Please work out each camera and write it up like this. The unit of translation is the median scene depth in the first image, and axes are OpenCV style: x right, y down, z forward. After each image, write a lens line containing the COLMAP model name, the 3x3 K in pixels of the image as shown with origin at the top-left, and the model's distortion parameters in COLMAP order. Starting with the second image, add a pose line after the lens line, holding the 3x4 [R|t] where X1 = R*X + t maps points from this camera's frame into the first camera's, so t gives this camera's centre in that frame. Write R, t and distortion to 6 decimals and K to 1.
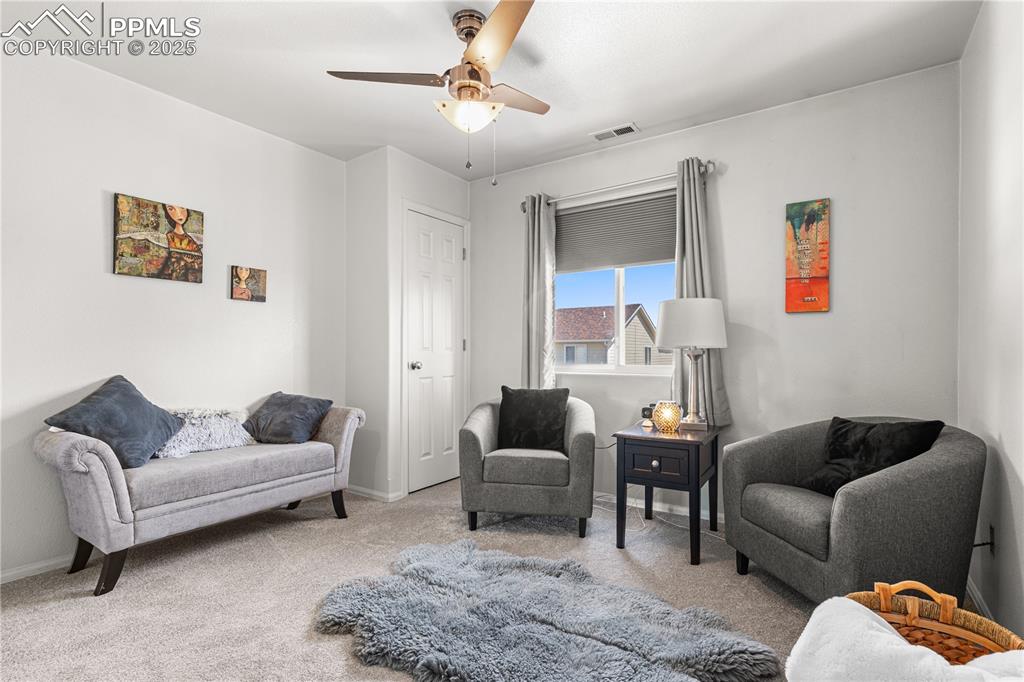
lens RADIAL K [[487.1, 0, 511.1], [0, 487.1, 345.0], [0, 0, 1]] dist [0.004764, -0.000014]
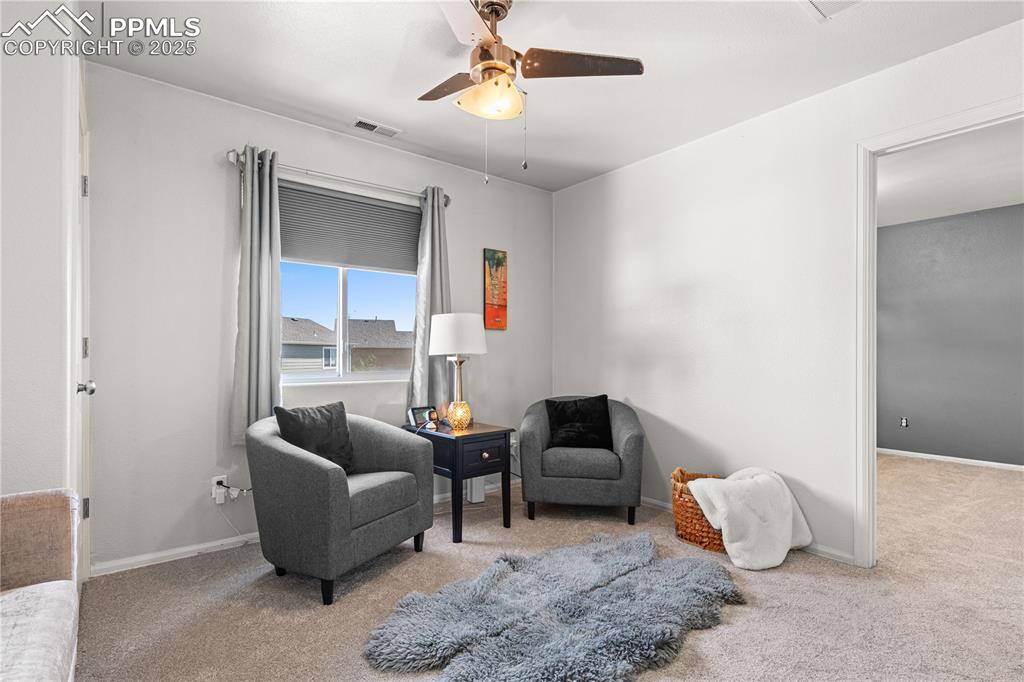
lens RADIAL K [[487.1, 0, 513.5], [0, 487.1, 348.9], [0, 0, 1]] dist [0.004764, -0.000014]
pose [[0.305127, 0.010630, 0.952252, -0.707999], [-0.012072, 0.999901, -0.007294, -0.001125], [-0.952235, -0.009270, 0.305225, 0.524559]]
